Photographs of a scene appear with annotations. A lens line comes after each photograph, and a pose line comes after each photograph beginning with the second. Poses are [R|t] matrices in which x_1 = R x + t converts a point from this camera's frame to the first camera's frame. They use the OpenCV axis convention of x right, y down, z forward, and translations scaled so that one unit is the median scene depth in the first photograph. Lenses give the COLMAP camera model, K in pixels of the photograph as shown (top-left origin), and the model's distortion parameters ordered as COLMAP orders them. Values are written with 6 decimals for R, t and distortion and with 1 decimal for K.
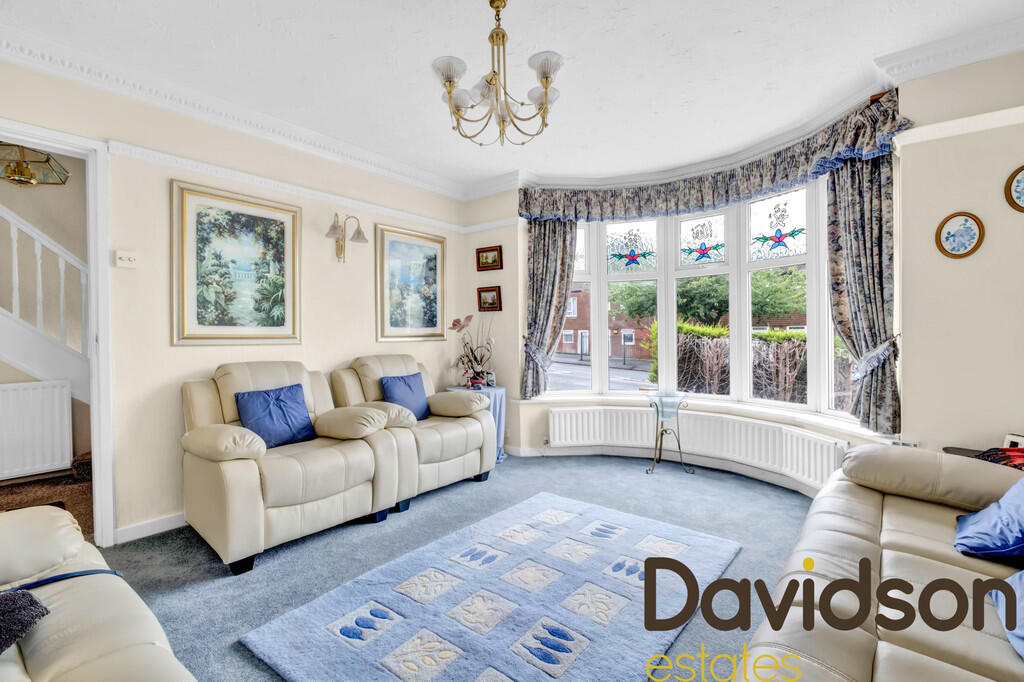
lens RADIAL K [[455.8, 0, 519.2], [0, 455.8, 334.6], [0, 0, 1]] dist [0.001892, 0.000029]
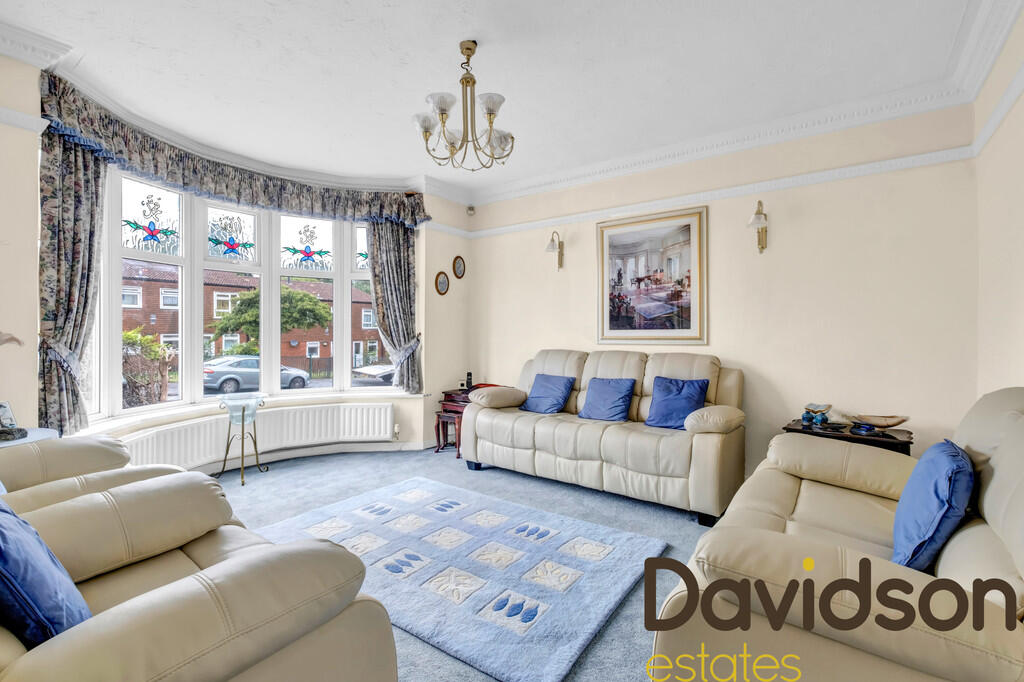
lens RADIAL K [[455.8, 0, 519.2], [0, 455.8, 334.6], [0, 0, 1]] dist [0.001892, 0.000029]
pose [[-0.052955, 0.003914, 0.998589, -0.860070], [-0.003131, 0.999987, -0.004085, 0.008031], [-0.998592, -0.003343, -0.052942, 0.656997]]
